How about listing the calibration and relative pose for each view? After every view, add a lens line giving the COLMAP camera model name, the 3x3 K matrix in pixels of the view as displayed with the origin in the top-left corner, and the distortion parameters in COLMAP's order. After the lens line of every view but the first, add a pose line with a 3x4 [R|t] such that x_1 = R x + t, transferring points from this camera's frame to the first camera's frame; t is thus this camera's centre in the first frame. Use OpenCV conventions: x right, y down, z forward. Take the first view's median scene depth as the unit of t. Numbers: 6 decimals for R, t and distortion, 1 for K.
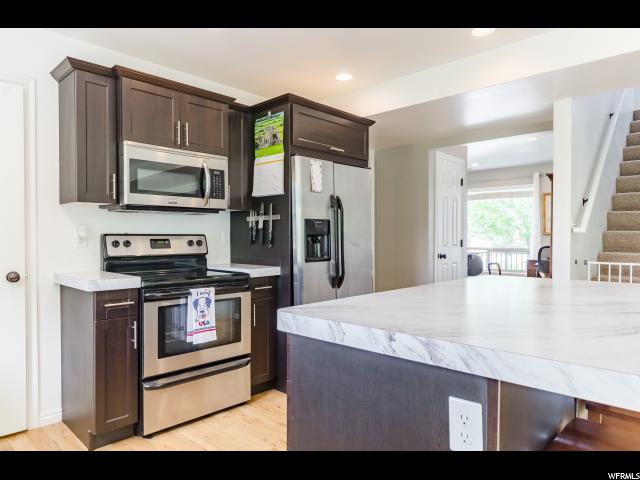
lens RADIAL K [[412.5, 0, 320.0], [0, 412.5, 240.0], [0, 0, 1]] dist [0.002090, 0.000667]
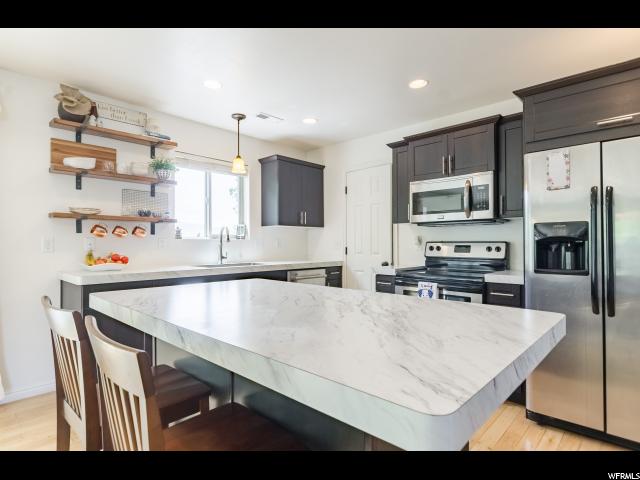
lens RADIAL K [[354.3, 0, 320.0], [0, 354.3, 240.0], [0, 0, 1]] dist [0.005136, -0.000354]
pose [[-0.001096, -0.010305, -0.999946, 0.722309], [-0.006470, 0.999926, -0.010298, -0.004858], [0.999978, 0.006458, -0.001163, 0.550207]]
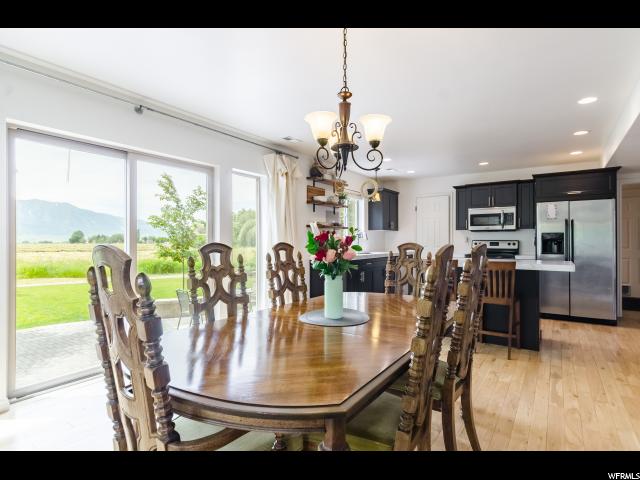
lens RADIAL K [[354.3, 0, 320.0], [0, 354.3, 240.0], [0, 0, 1]] dist [0.005136, -0.000354]
pose [[0.156513, -0.001239, -0.987675, 1.548415], [-0.008432, 0.999961, -0.002591, -0.000981], [0.987640, 0.008734, 0.156496, -0.368924]]
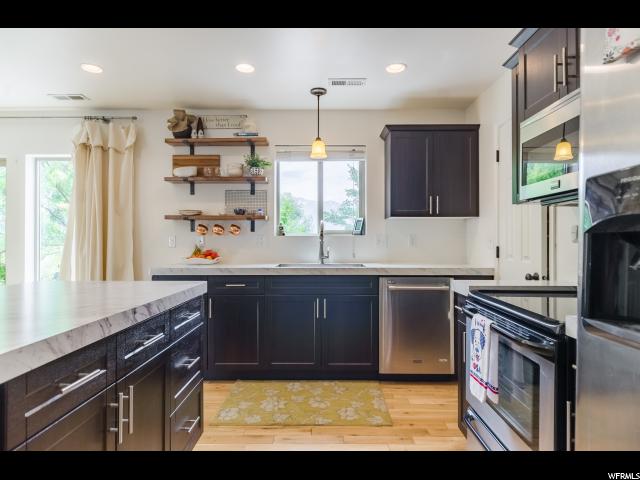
lens RADIAL K [[386.6, 0, 320.0], [0, 386.6, 240.0], [0, 0, 1]] dist [-0.000937, 0.000133]
pose [[-0.745485, -0.002934, -0.666516, 0.272438], [-0.005329, 0.999985, 0.001559, -0.006833], [0.666501, 0.004714, -0.745489, 1.096959]]
